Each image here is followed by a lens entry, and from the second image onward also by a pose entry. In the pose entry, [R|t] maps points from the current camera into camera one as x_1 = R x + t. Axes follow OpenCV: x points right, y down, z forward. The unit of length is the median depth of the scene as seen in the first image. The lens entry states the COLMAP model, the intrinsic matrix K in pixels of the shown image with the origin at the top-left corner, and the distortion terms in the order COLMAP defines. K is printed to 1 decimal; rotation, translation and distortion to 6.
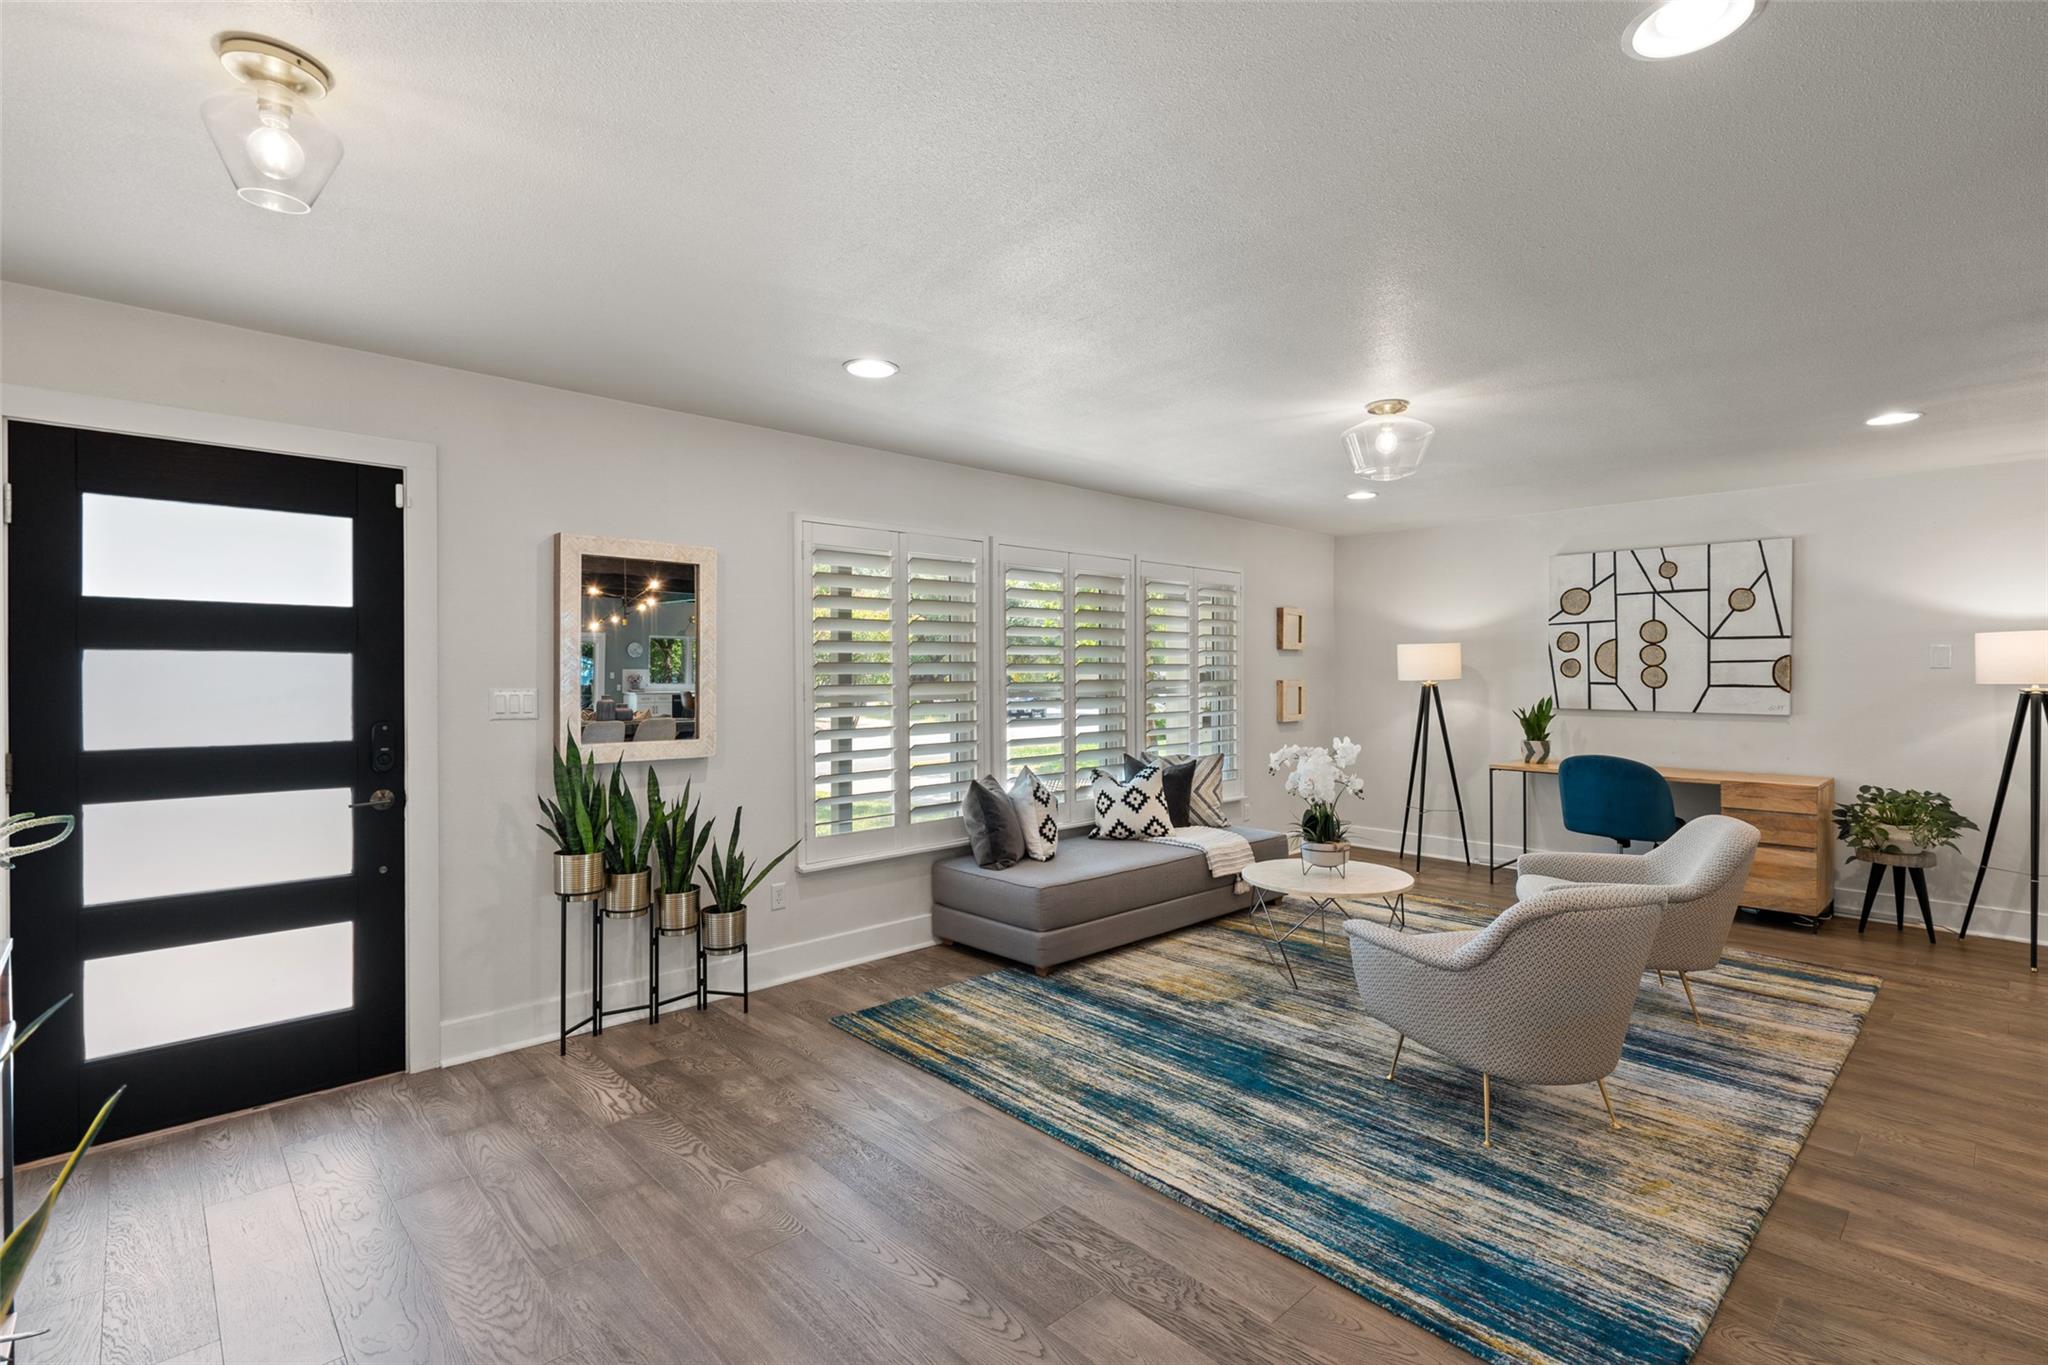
lens RADIAL K [[938.2, 0, 1020.4], [0, 938.2, 679.1], [0, 0, 1]] dist [-0.002070, 0.000445]
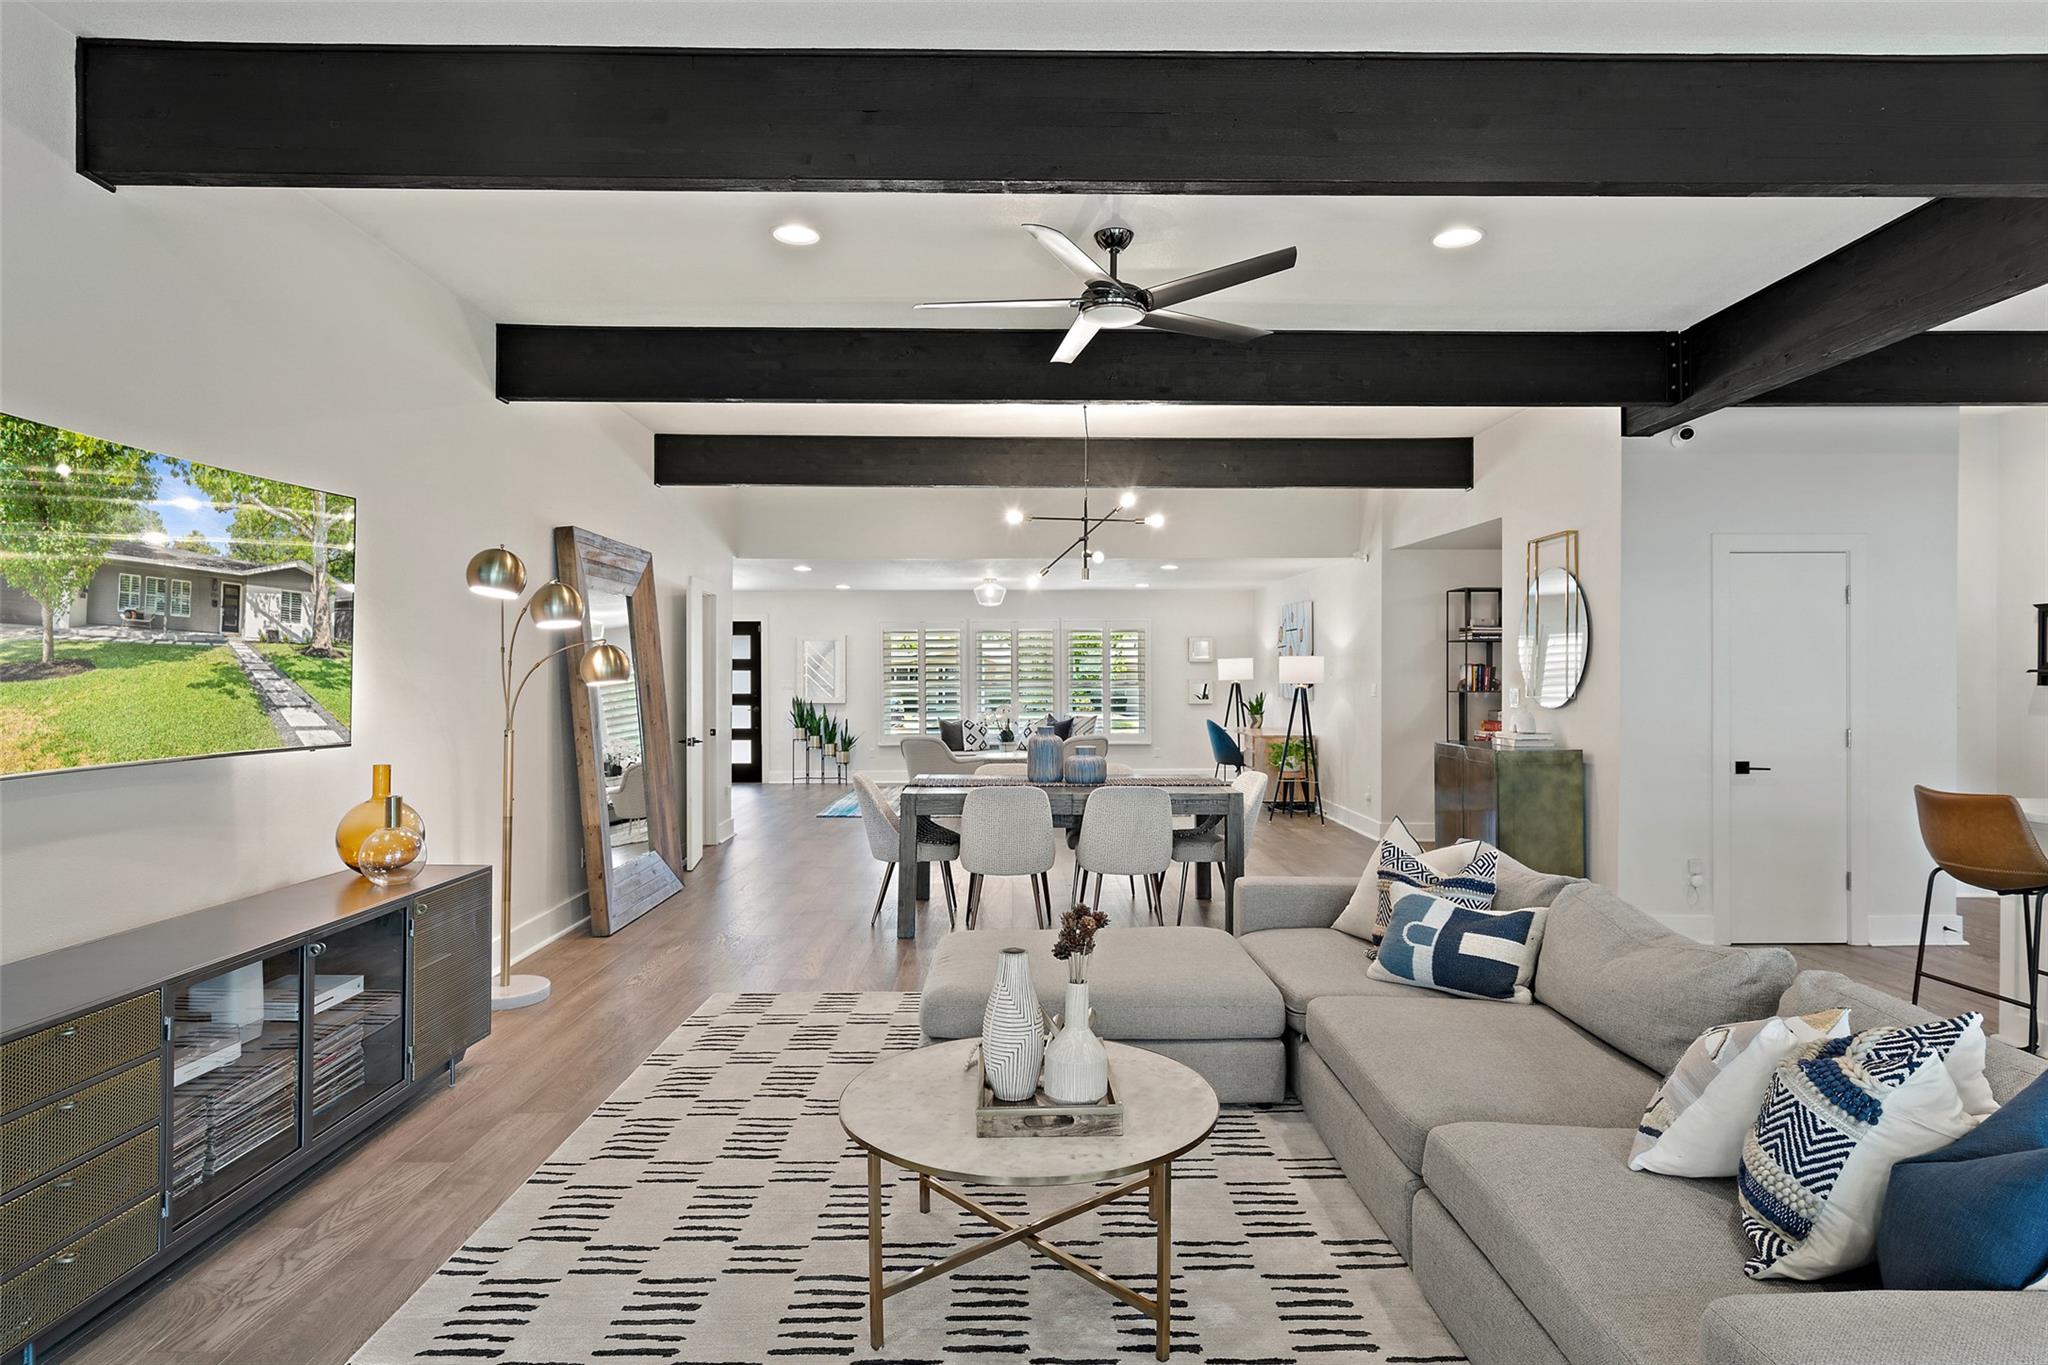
lens RADIAL K [[1107.6, 0, 1017.2], [0, 1107.6, 684.3], [0, 0, 1]] dist [0.003962, 0.000688]
pose [[0.731726, 0.008586, -0.681545, 2.699927], [-0.004111, 0.999958, 0.008184, -0.011418], [0.681587, -0.003187, 0.731730, -1.340712]]
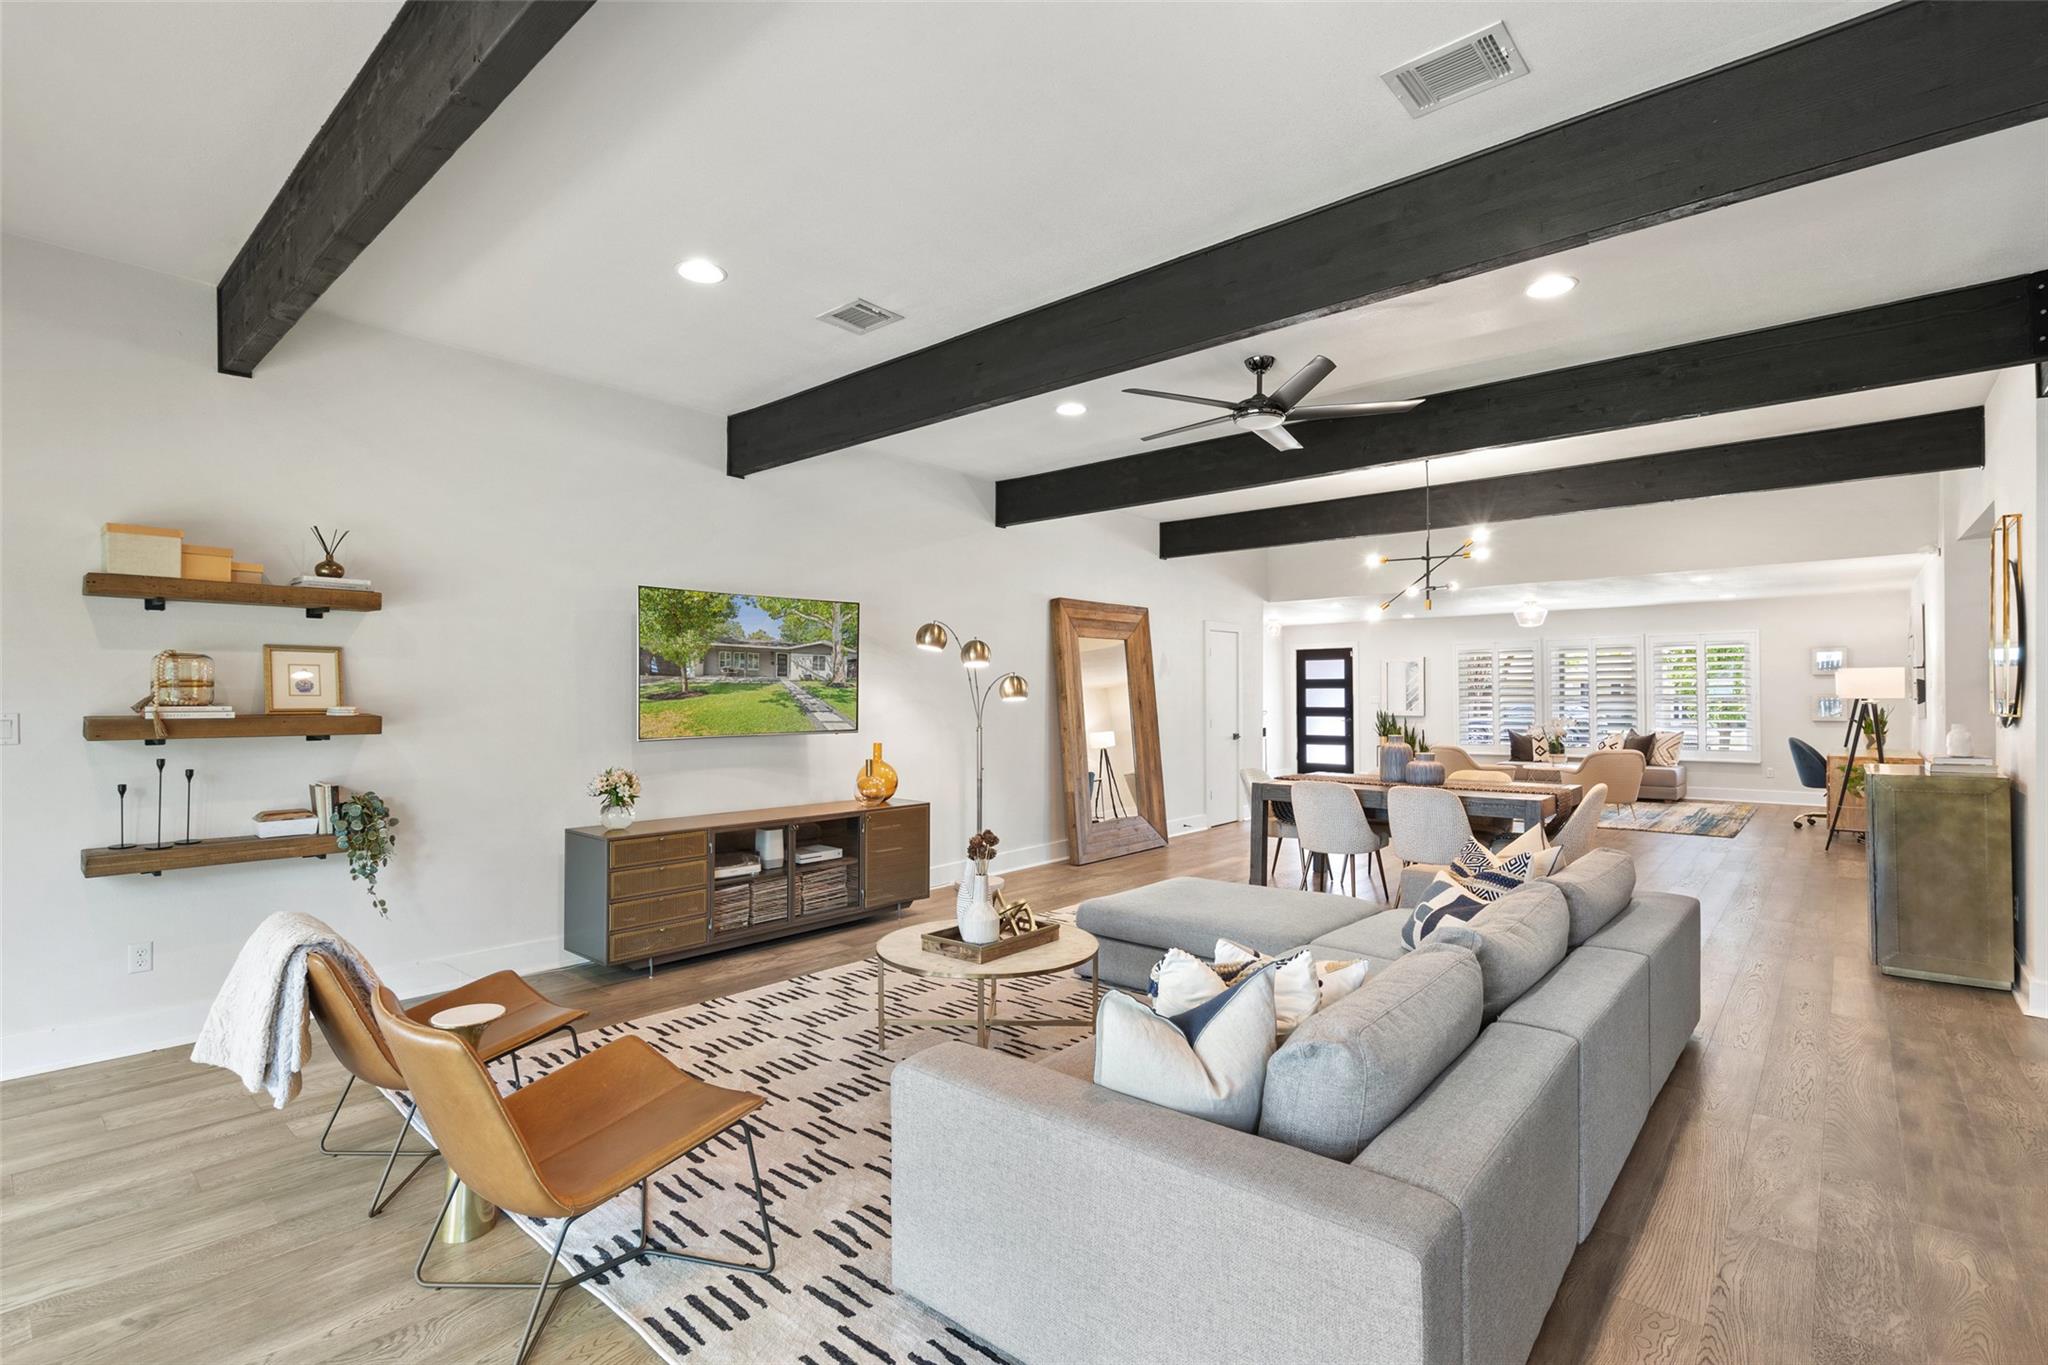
lens RADIAL K [[938.2, 0, 1025.6], [0, 938.2, 700.2], [0, 0, 1]] dist [-0.002070, 0.000445]
pose [[0.097751, 0.009174, -0.995169, 3.223124], [0.003374, 0.999949, 0.009550, -0.016225], [0.995205, -0.004291, 0.097715, -0.888795]]
